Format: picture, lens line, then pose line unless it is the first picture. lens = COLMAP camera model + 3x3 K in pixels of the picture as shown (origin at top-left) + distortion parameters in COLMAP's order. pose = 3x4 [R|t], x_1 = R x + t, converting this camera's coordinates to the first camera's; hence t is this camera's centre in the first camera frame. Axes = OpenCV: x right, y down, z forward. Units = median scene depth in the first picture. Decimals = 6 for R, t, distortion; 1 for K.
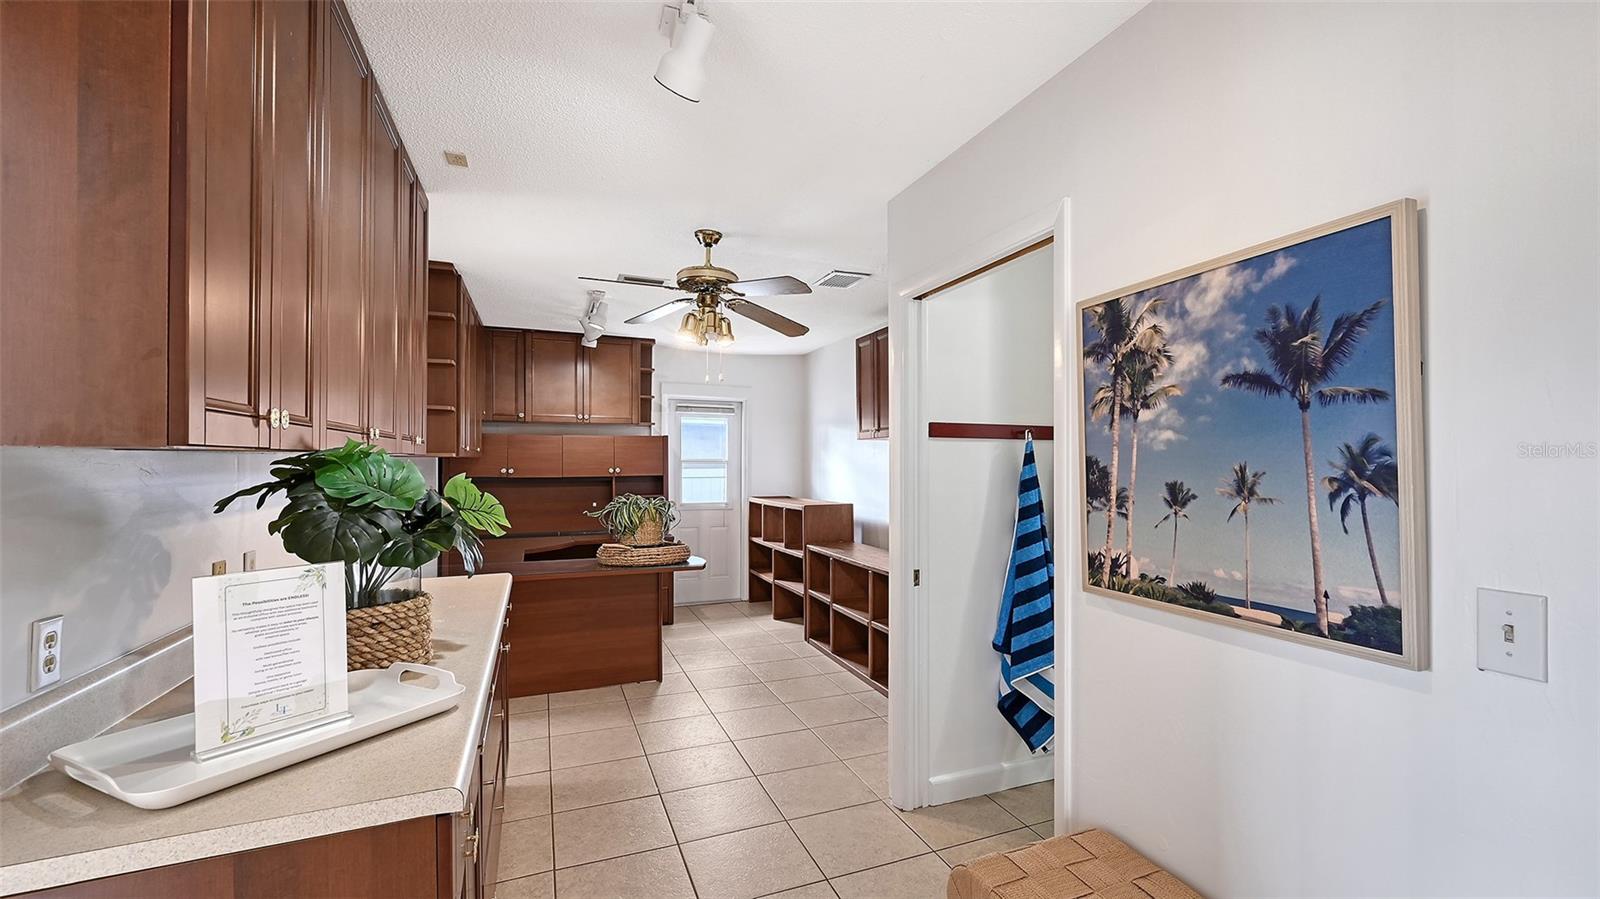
lens RADIAL K [[645.3, 0, 816.7], [0, 645.3, 461.3], [0, 0, 1]] dist [-0.003844, 0.001193]
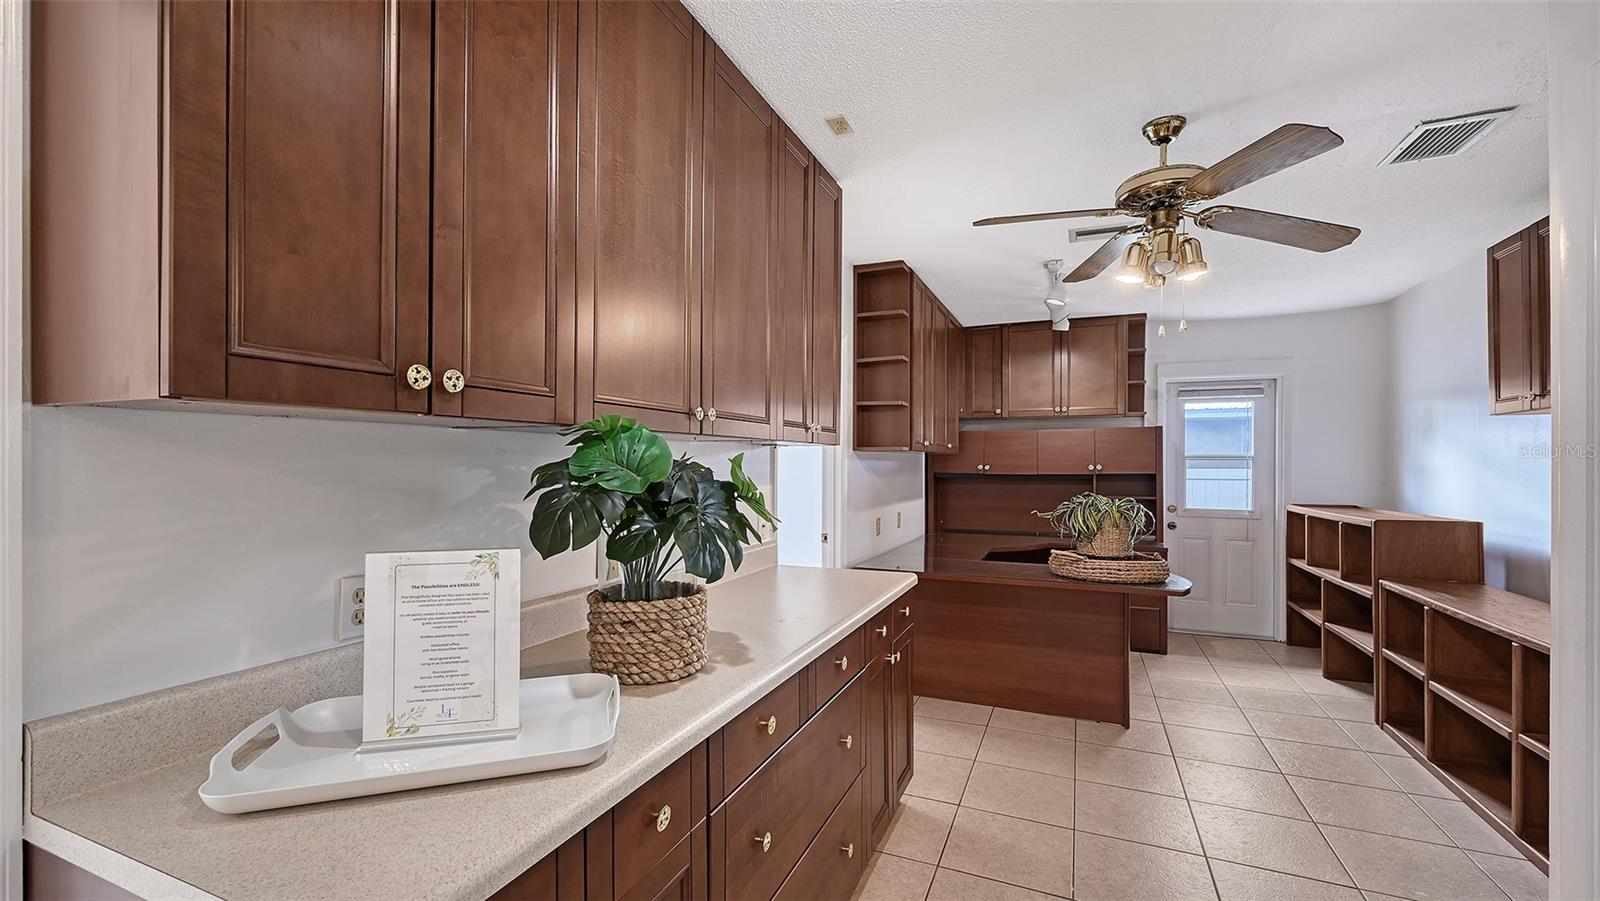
lens RADIAL K [[645.3, 0, 792.2], [0, 645.3, 463.3], [0, 0, 1]] dist [-0.003844, 0.001193]
pose [[0.712784, 0.000599, -0.701383, 0.022794], [0.002023, 0.999994, 0.002909, 0.008825], [0.701381, -0.003493, 0.712778, 0.135997]]
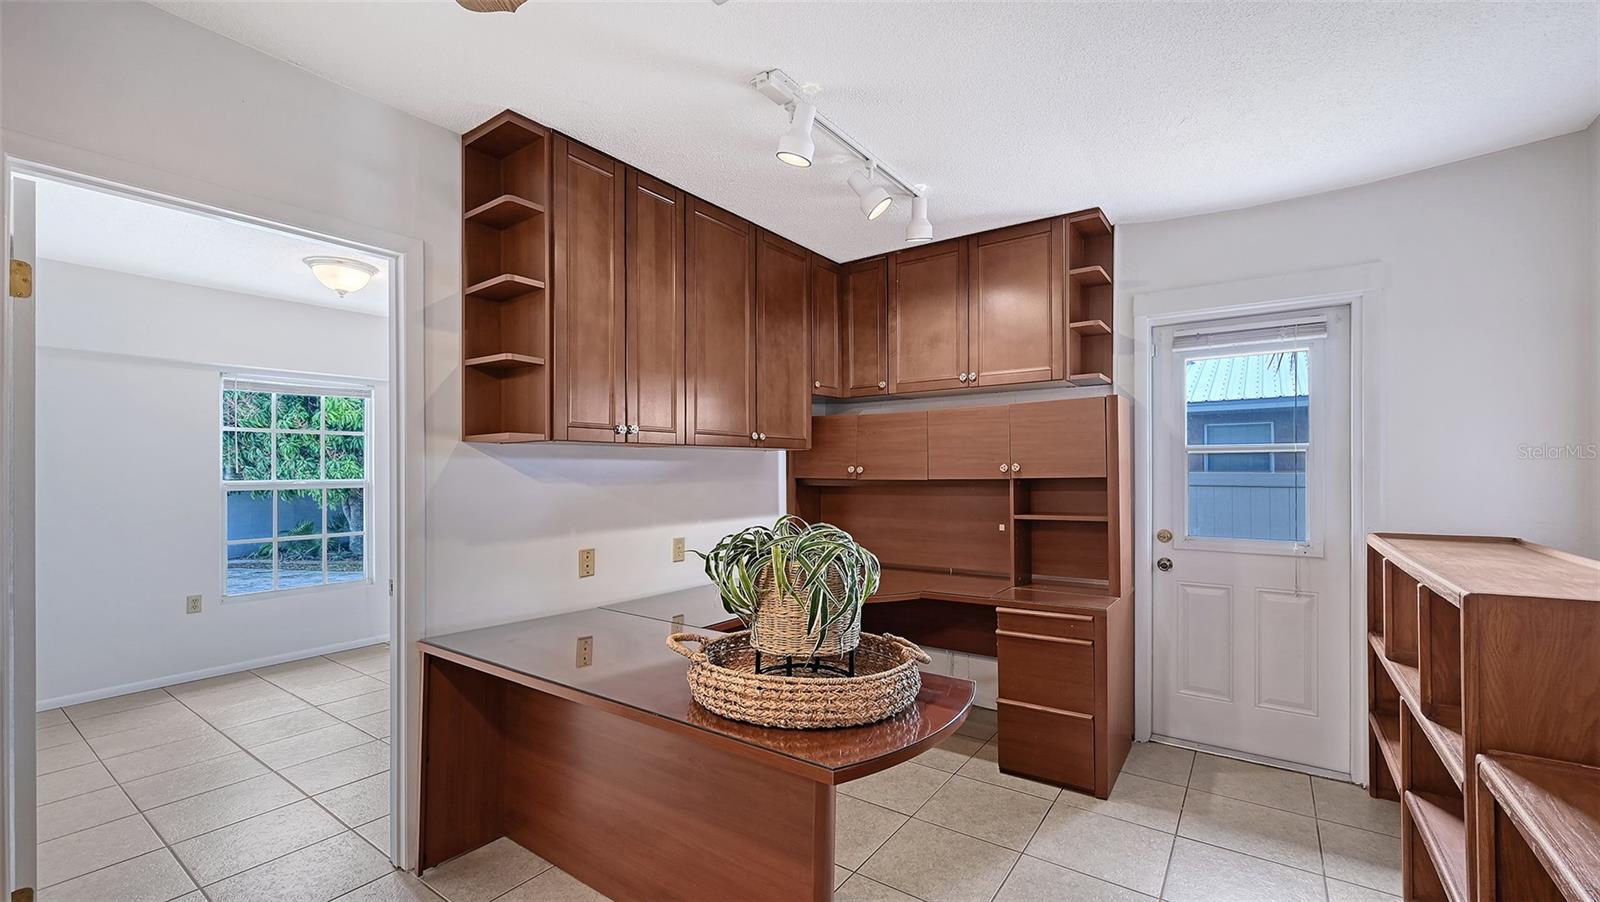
lens RADIAL K [[648.9, 0, 801.6], [0, 648.9, 467.8], [0, 0, 1]] dist [0.002767, 0.000078]
pose [[0.544055, -0.004315, -0.839038, 0.098446], [0.013606, 0.999901, 0.003680, 0.017613], [0.838939, -0.013418, 0.544060, 1.078609]]
